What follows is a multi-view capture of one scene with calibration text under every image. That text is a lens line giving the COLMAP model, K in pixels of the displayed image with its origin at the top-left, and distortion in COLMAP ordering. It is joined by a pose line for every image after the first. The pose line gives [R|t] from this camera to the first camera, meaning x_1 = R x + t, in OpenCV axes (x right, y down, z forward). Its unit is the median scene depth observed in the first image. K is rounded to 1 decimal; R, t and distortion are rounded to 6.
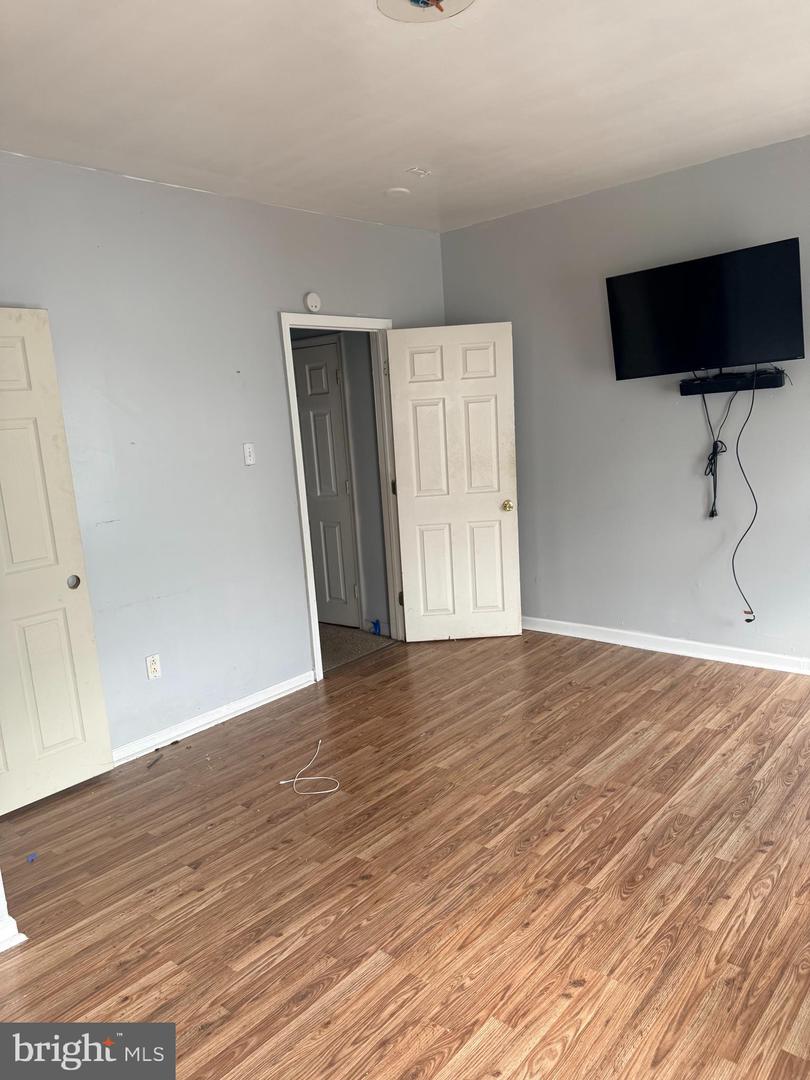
lens RADIAL K [[753.6, 0, 403.6], [0, 753.6, 542.5], [0, 0, 1]] dist [0.040847, -0.055025]
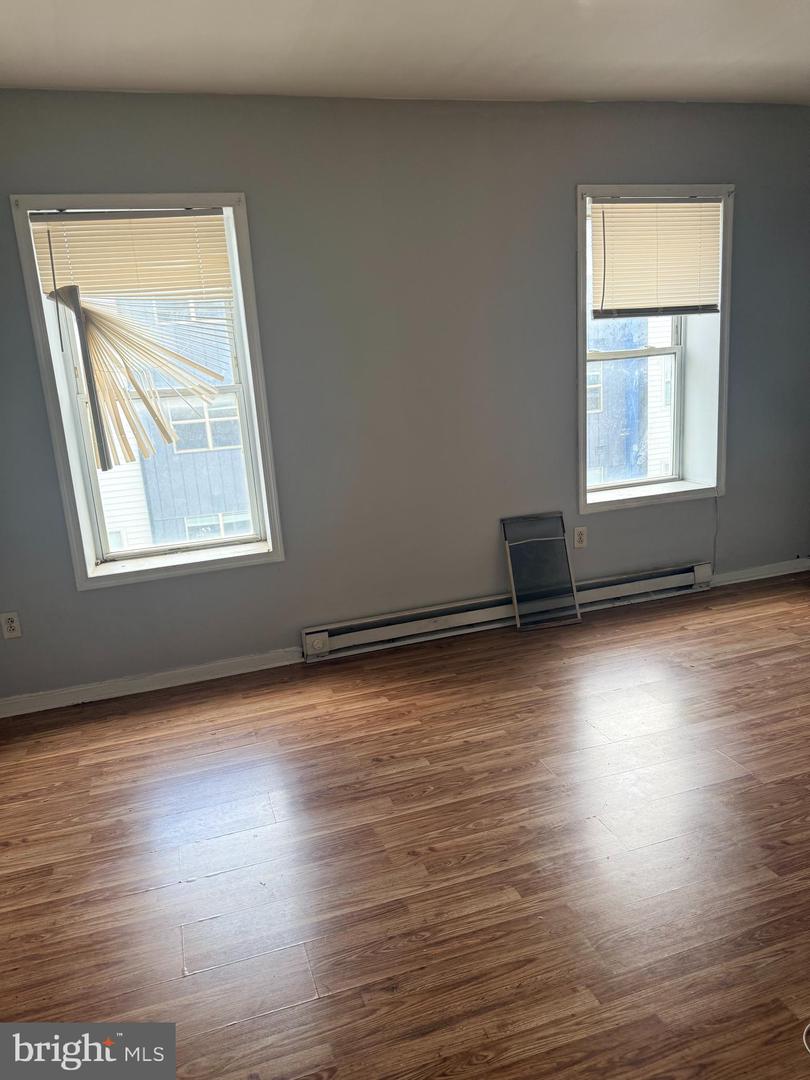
lens RADIAL K [[753.6, 0, 403.6], [0, 753.6, 542.5], [0, 0, 1]] dist [0.040847, -0.055025]
pose [[-0.842315, 0.011196, 0.538870, -0.169775], [0.220354, 0.919567, 0.325333, -0.266656], [-0.491884, 0.392775, -0.777031, 1.736692]]
